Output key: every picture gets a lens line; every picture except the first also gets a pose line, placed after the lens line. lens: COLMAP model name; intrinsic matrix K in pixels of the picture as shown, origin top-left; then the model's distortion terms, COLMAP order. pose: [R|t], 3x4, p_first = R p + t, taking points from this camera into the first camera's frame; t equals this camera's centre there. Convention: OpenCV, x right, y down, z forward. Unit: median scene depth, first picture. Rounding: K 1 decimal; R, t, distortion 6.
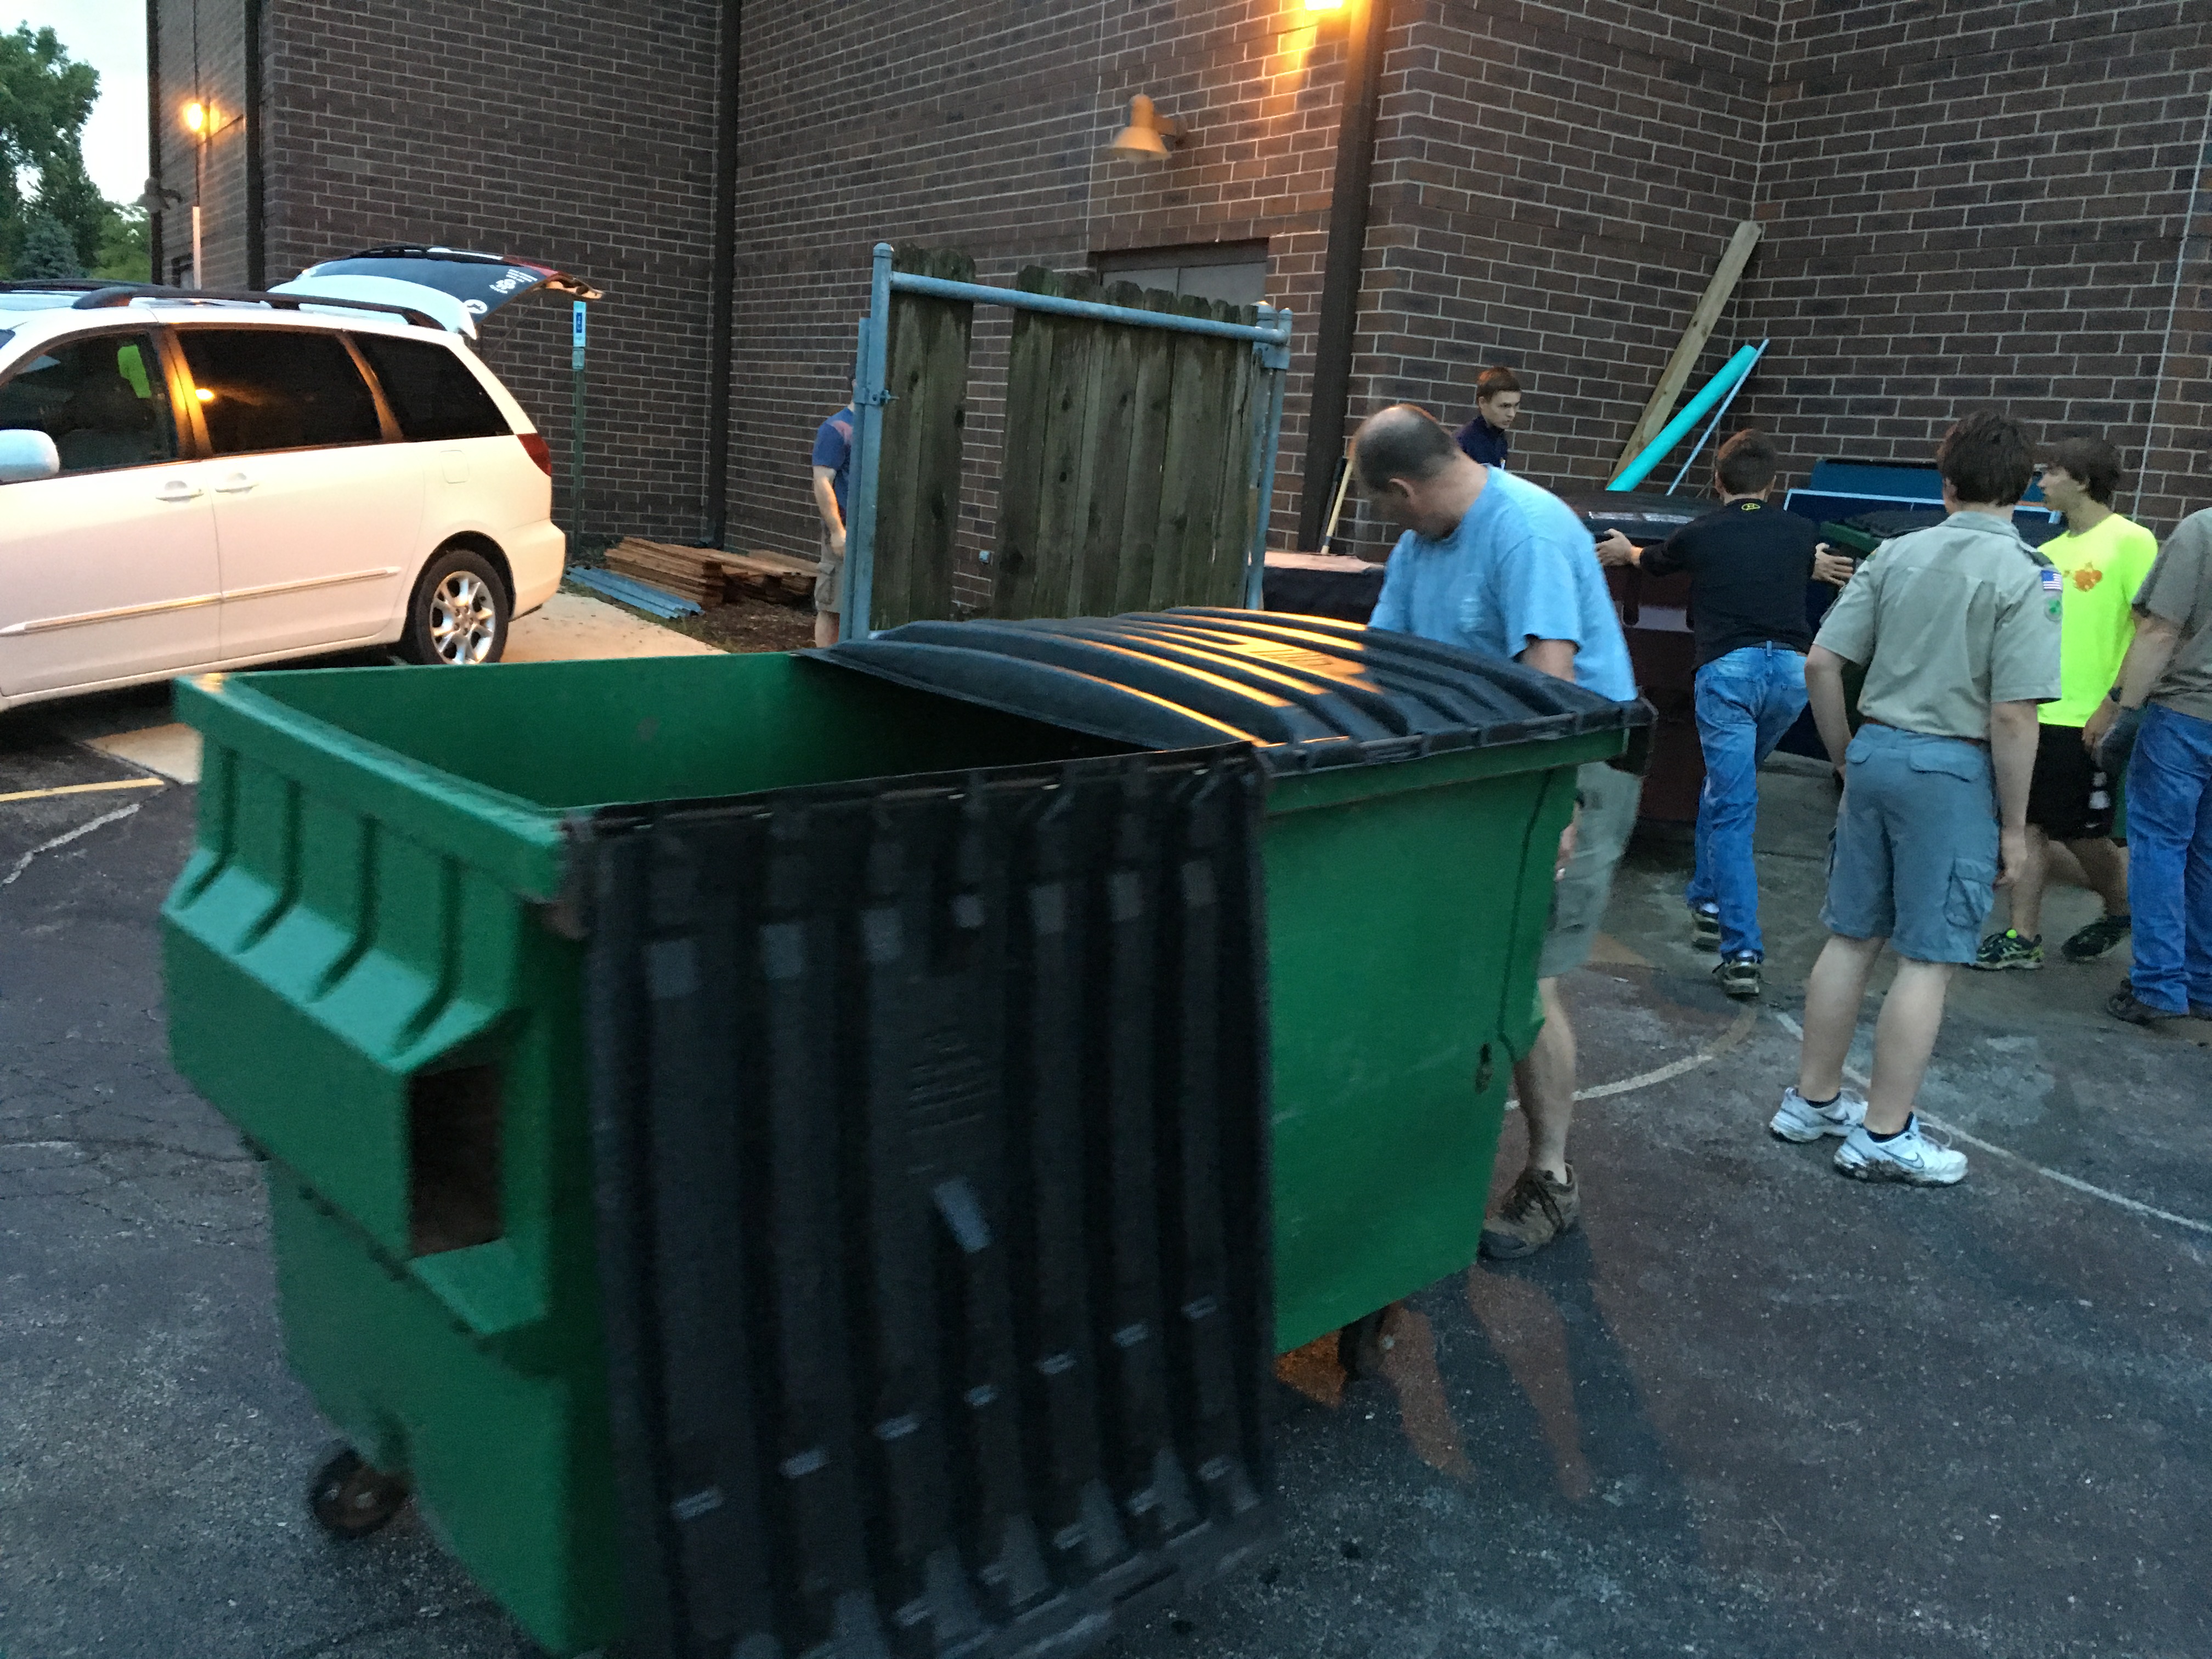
lens RADIAL K [[1869.3, 0, 1099.7], [0, 1869.3, 829.8], [0, 0, 1]] dist [0.084462, -0.116831]
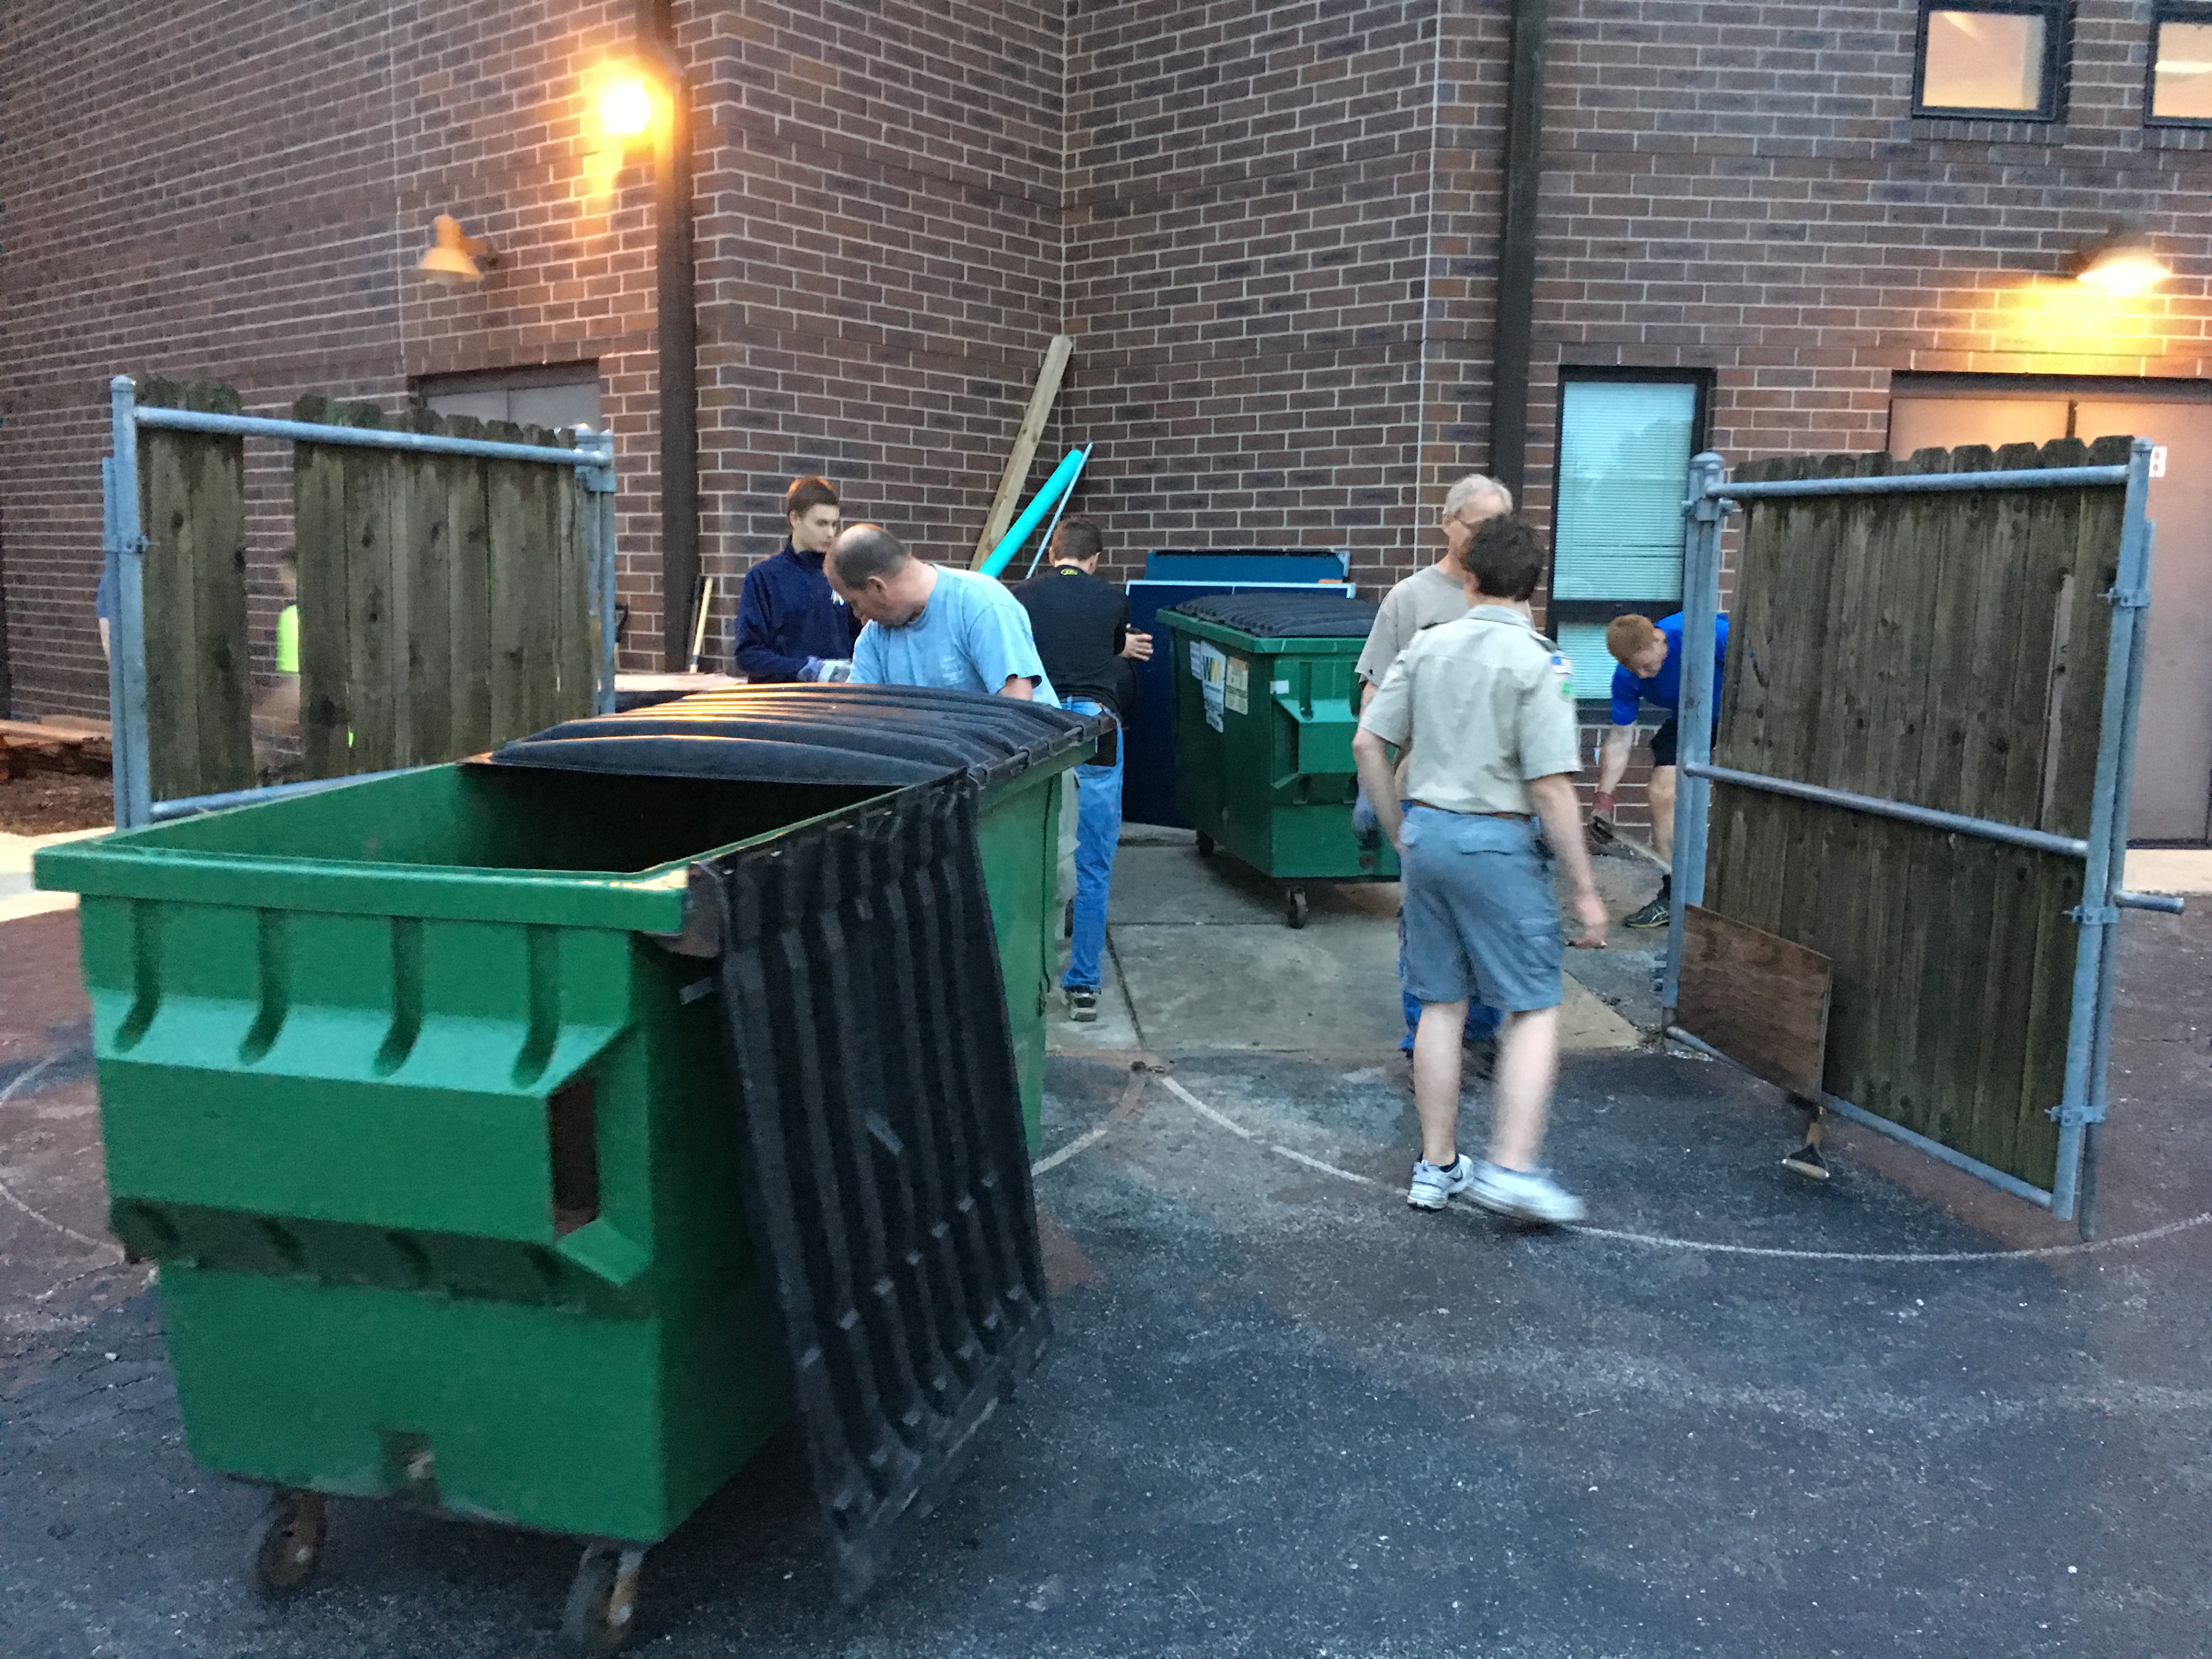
lens RADIAL K [[1869.3, 0, 1099.7], [0, 1869.3, 829.8], [0, 0, 1]] dist [0.084462, -0.116831]
pose [[0.947229, -0.104039, 0.303204, 0.013574], [0.120981, 0.991943, -0.037585, -0.002444], [-0.296851, 0.072284, 0.952184, 0.005529]]
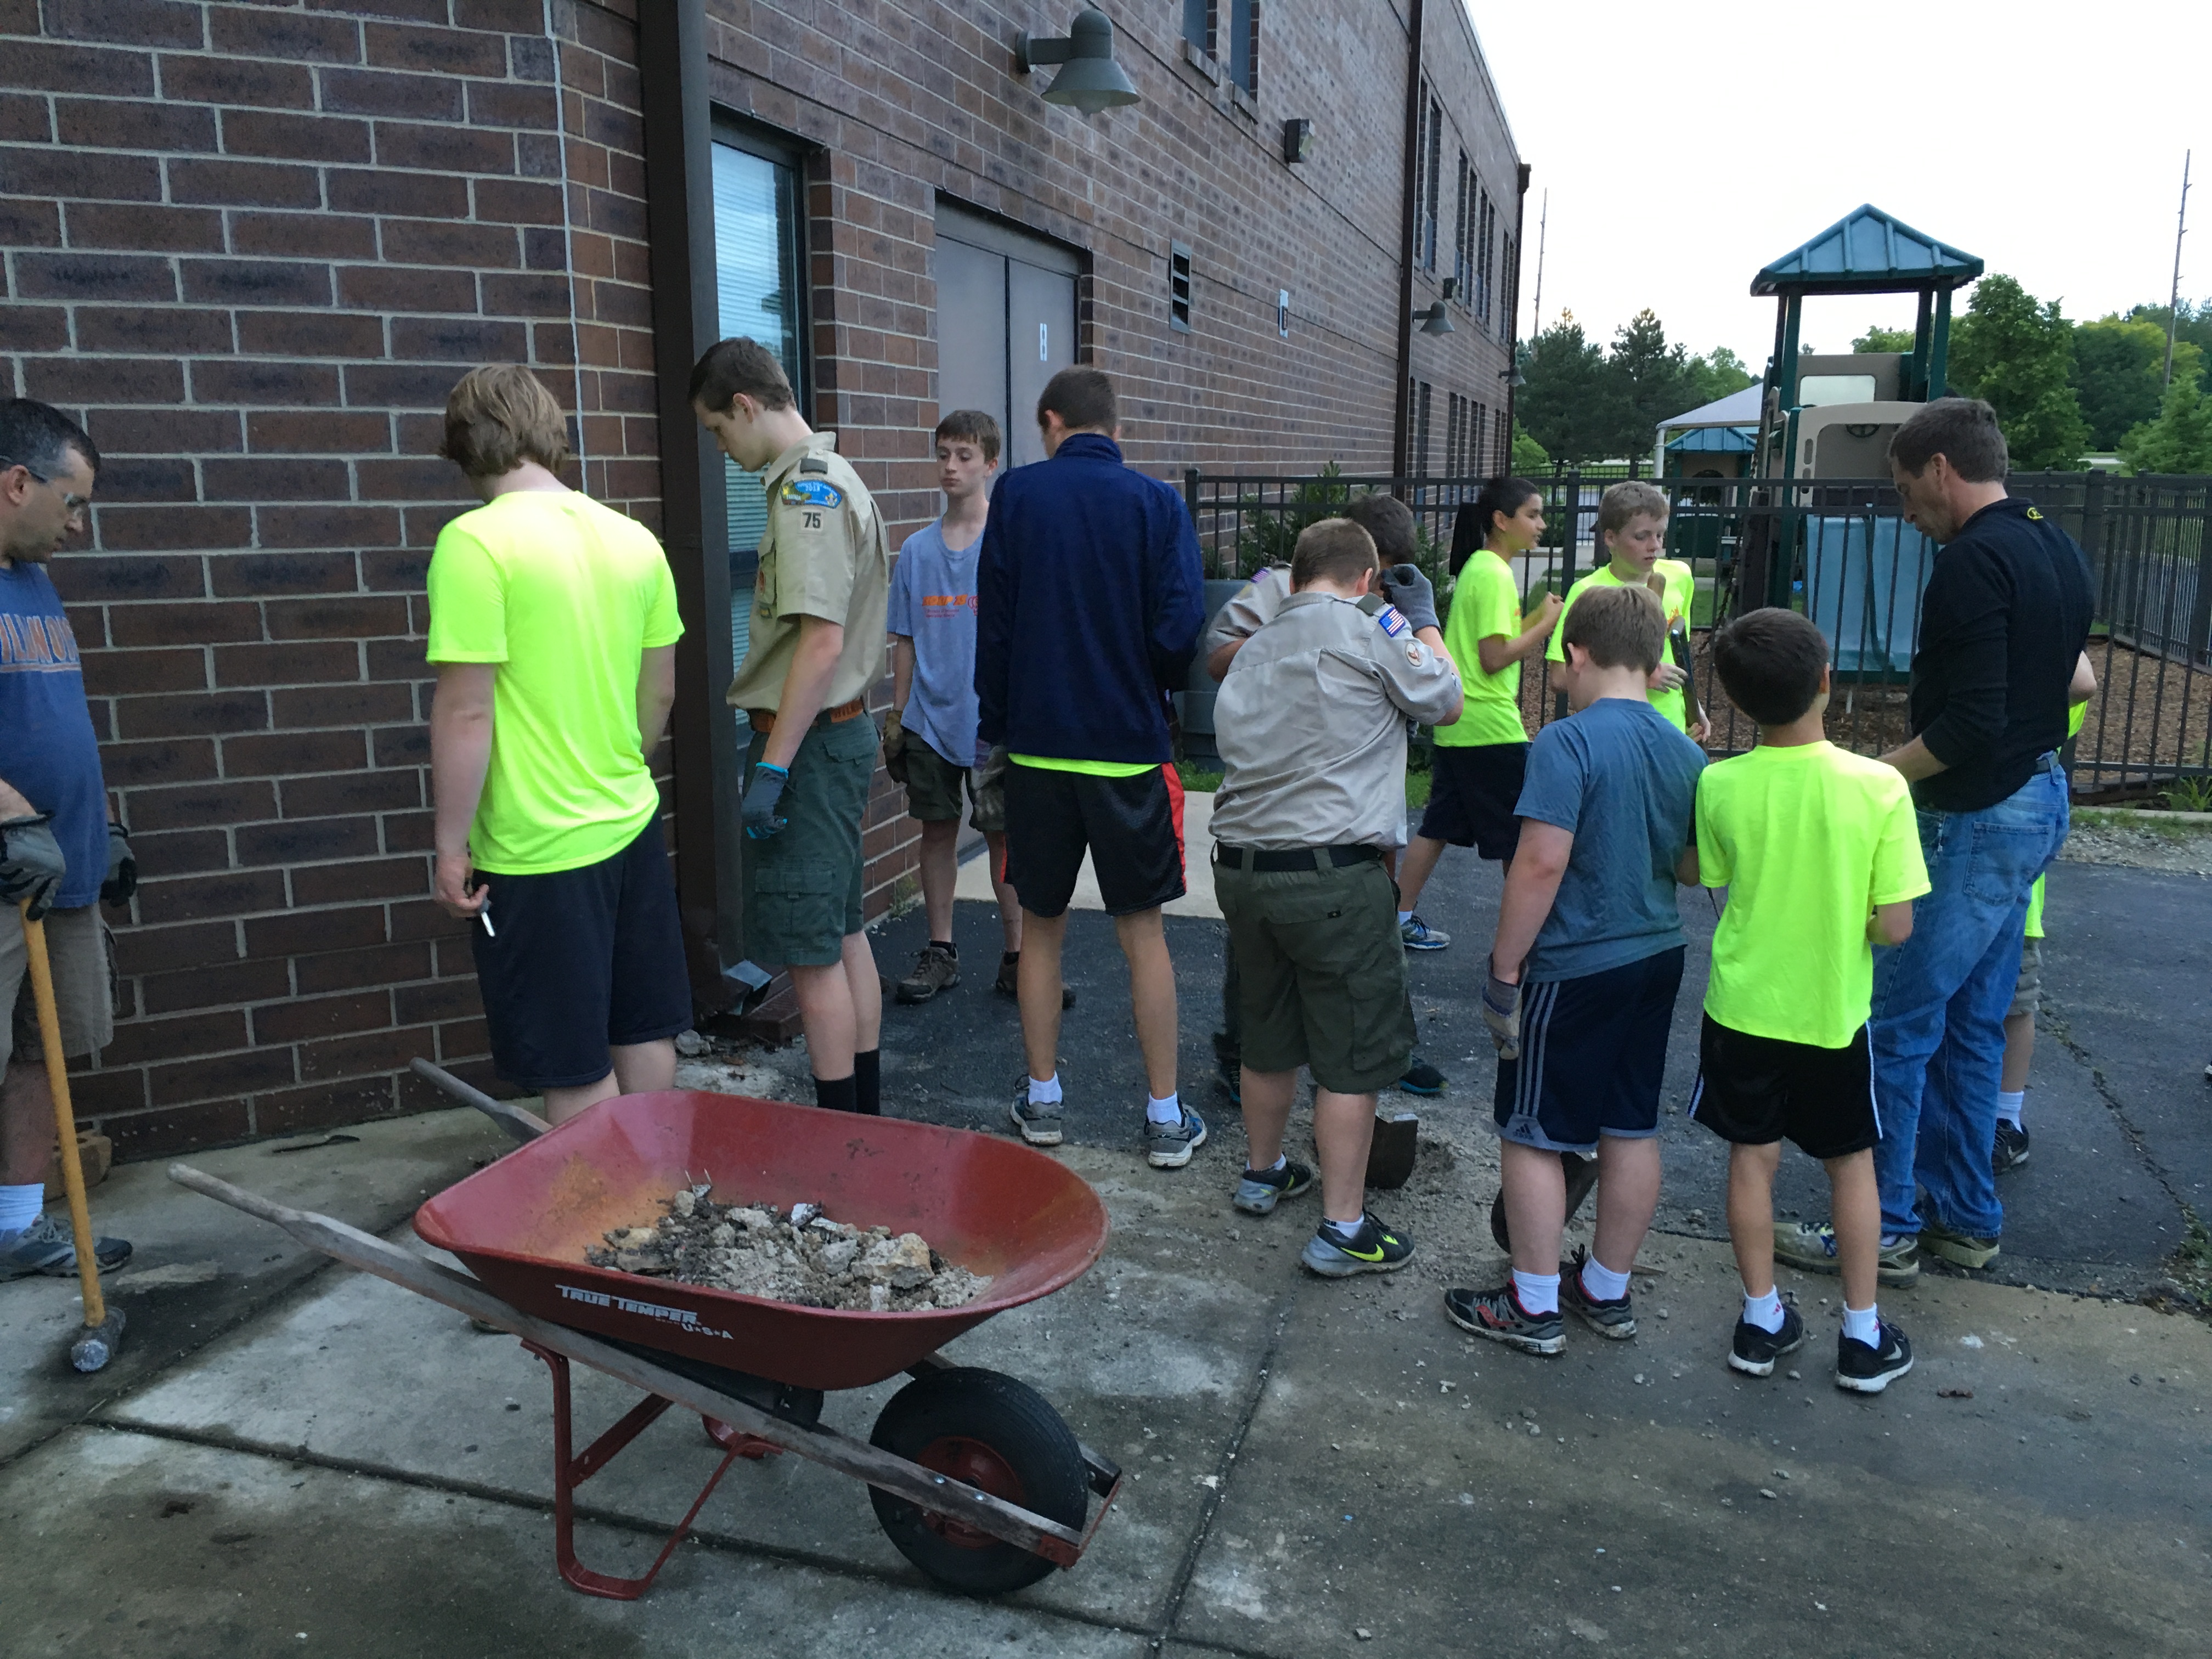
lens RADIAL K [[1851.3, 0, 1098.4], [0, 1851.3, 850.2], [0, 0, 1]] dist [0.088989, -0.125375]
pose [[0.018968, -0.282306, 0.959137, 0.024865], [0.202762, 0.940462, 0.272799, -0.165375], [-0.979044, 0.189302, 0.075079, 0.701154]]
